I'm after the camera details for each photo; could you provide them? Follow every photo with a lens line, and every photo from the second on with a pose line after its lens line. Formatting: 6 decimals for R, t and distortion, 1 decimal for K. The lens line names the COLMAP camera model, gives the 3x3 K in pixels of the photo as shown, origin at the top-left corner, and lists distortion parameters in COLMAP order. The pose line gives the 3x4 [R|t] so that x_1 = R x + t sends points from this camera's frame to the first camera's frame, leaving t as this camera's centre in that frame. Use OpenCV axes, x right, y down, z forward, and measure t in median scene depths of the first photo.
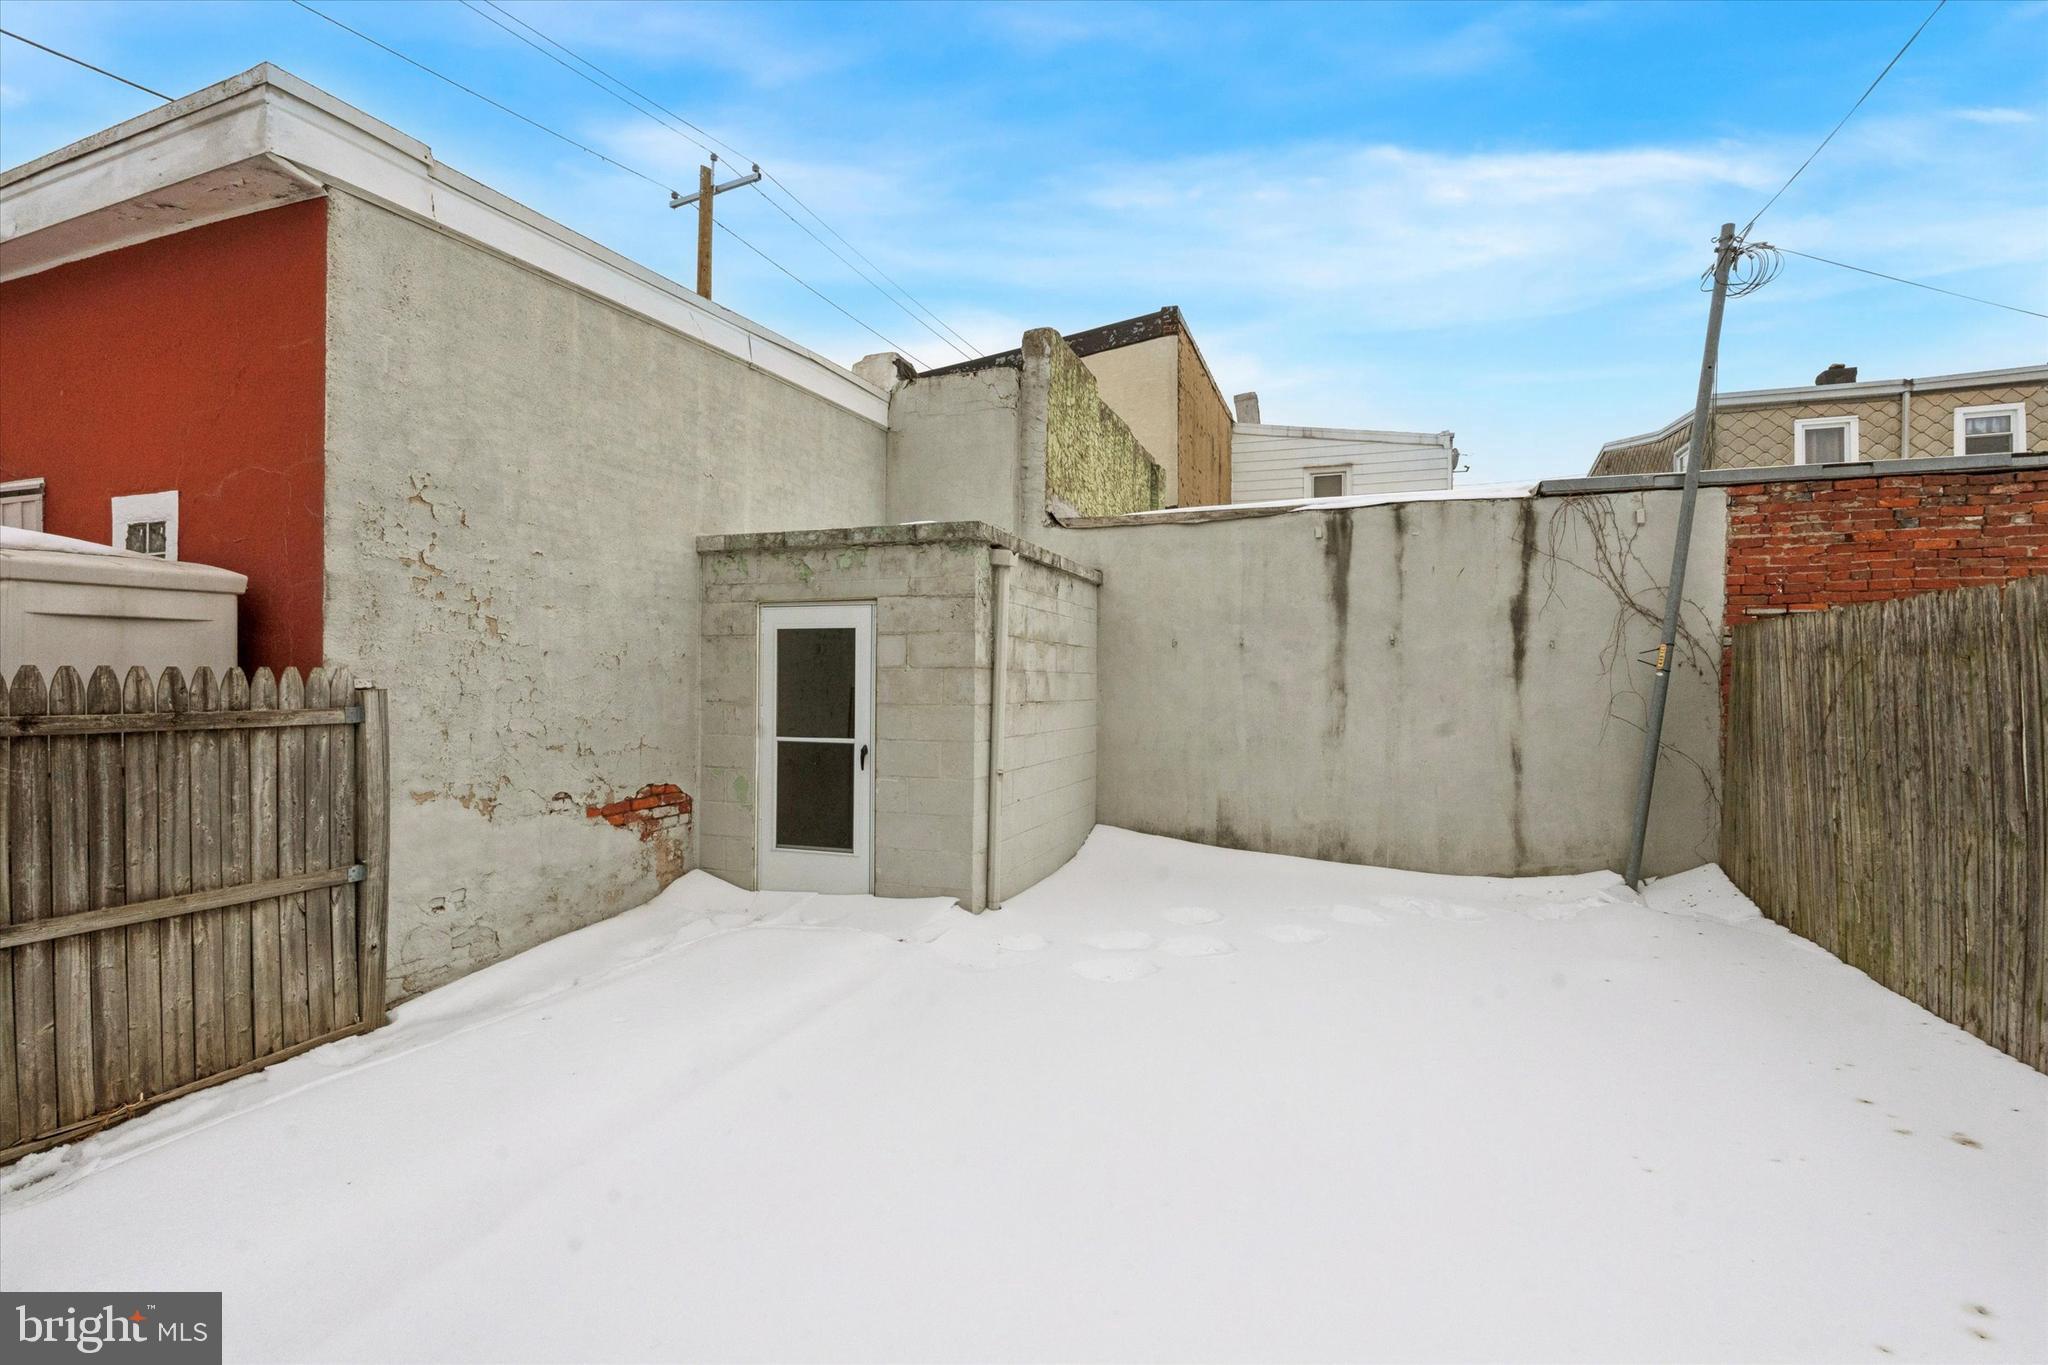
lens RADIAL K [[905.9, 0, 1021.6], [0, 905.9, 674.0], [0, 0, 1]] dist [-0.005653, 0.001104]
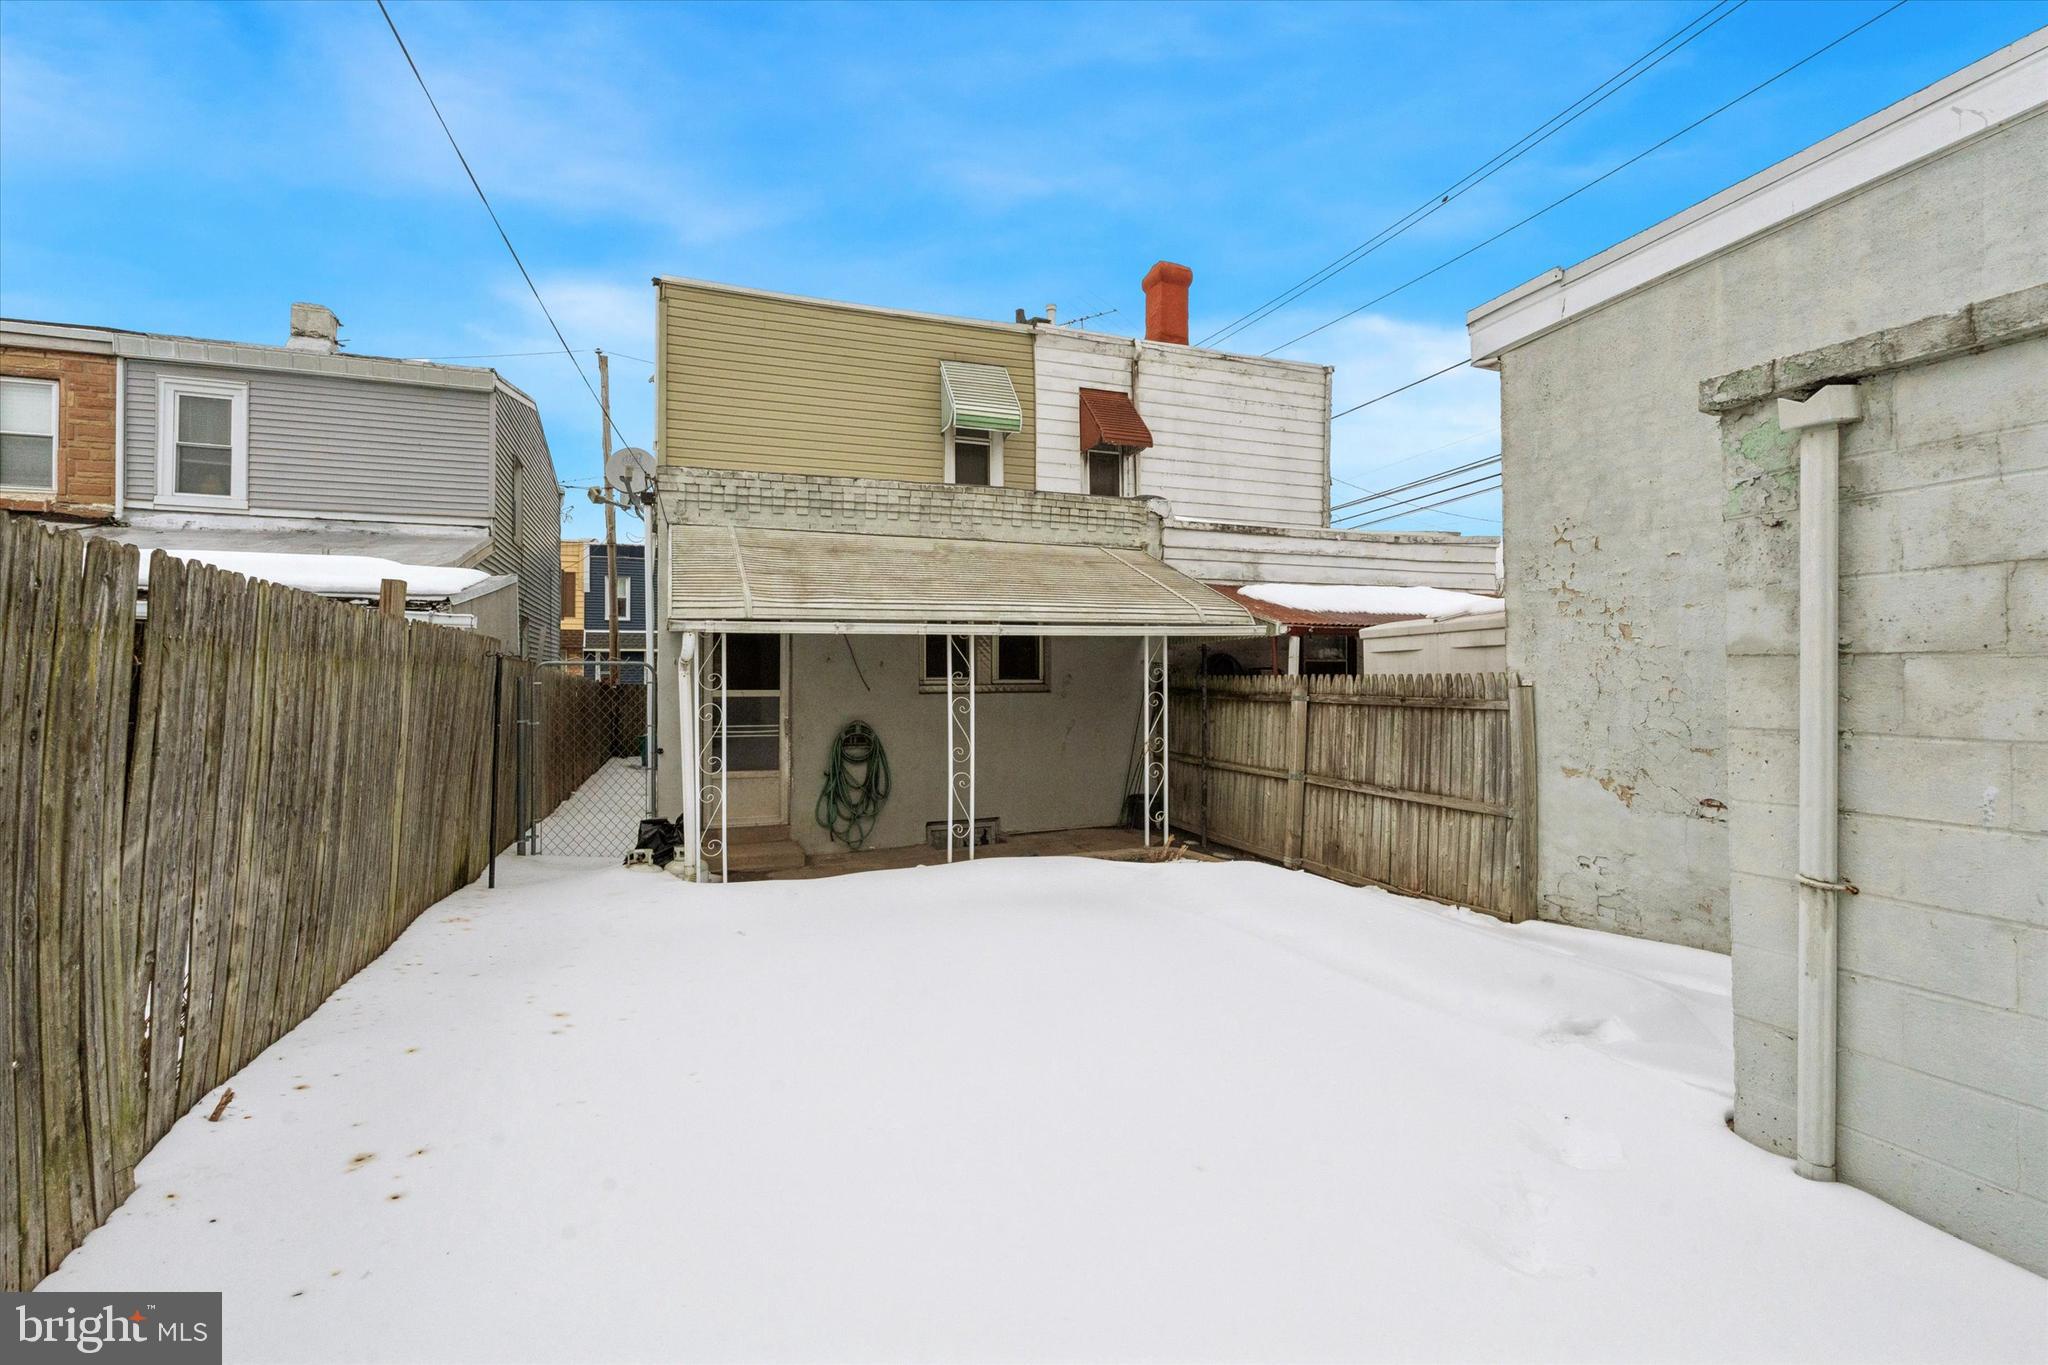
lens RADIAL K [[905.9, 0, 1022.8], [0, 905.9, 680.4], [0, 0, 1]] dist [-0.005653, 0.001104]
pose [[-0.739237, -0.003135, -0.673439, 0.768529], [0.003872, 0.999953, -0.008905, 0.015031], [0.673435, -0.009190, -0.739190, 1.424261]]
